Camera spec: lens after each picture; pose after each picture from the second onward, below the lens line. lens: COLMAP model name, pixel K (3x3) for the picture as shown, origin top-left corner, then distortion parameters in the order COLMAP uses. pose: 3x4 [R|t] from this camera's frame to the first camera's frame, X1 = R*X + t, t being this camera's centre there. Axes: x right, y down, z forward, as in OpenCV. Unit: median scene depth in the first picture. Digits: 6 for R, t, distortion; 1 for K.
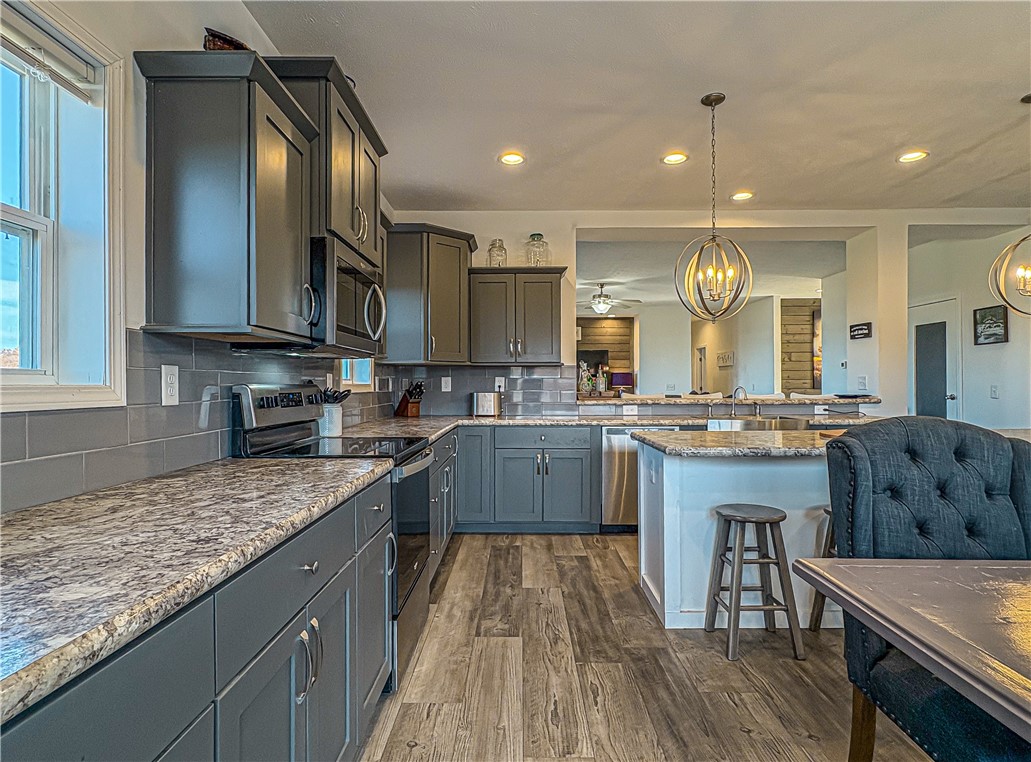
lens RADIAL K [[549.5, 0, 518.1], [0, 549.5, 383.0], [0, 0, 1]] dist [-0.000120, 0.000127]
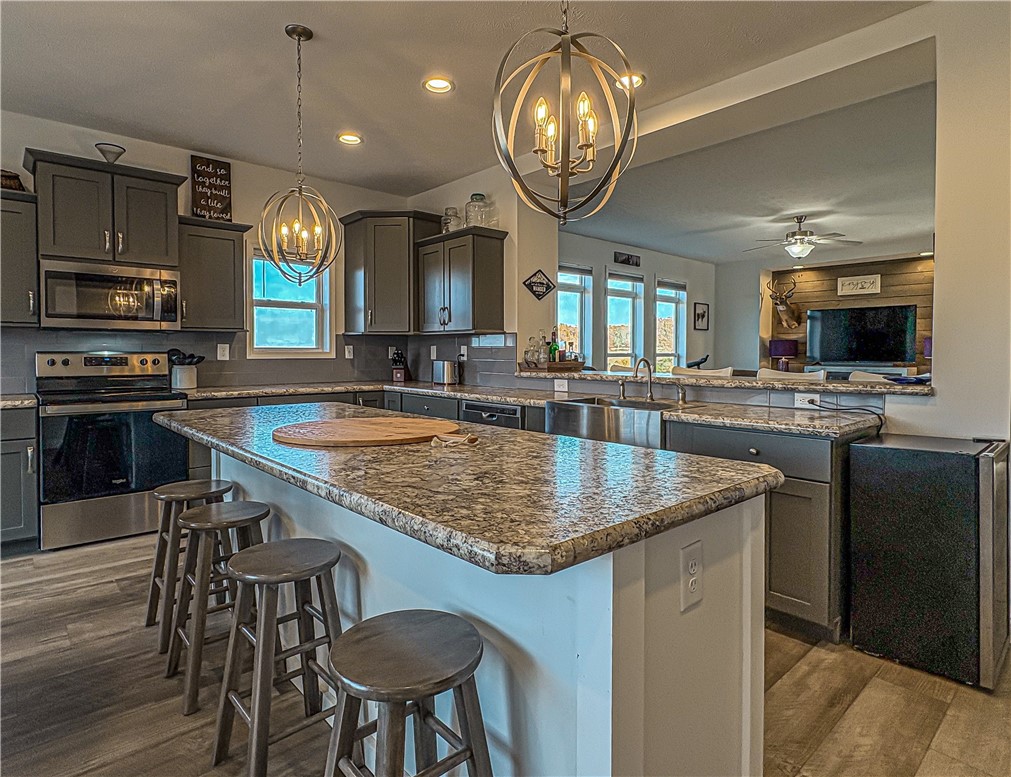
lens RADIAL K [[554.9, 0, 503.0], [0, 554.9, 358.4], [0, 0, 1]] dist [-0.003310, -0.000266]
pose [[0.669701, 0.012041, -0.742533, 0.763101], [-0.007342, 0.999927, 0.009593, 0.002344], [0.742595, -0.000973, 0.669740, 0.397015]]
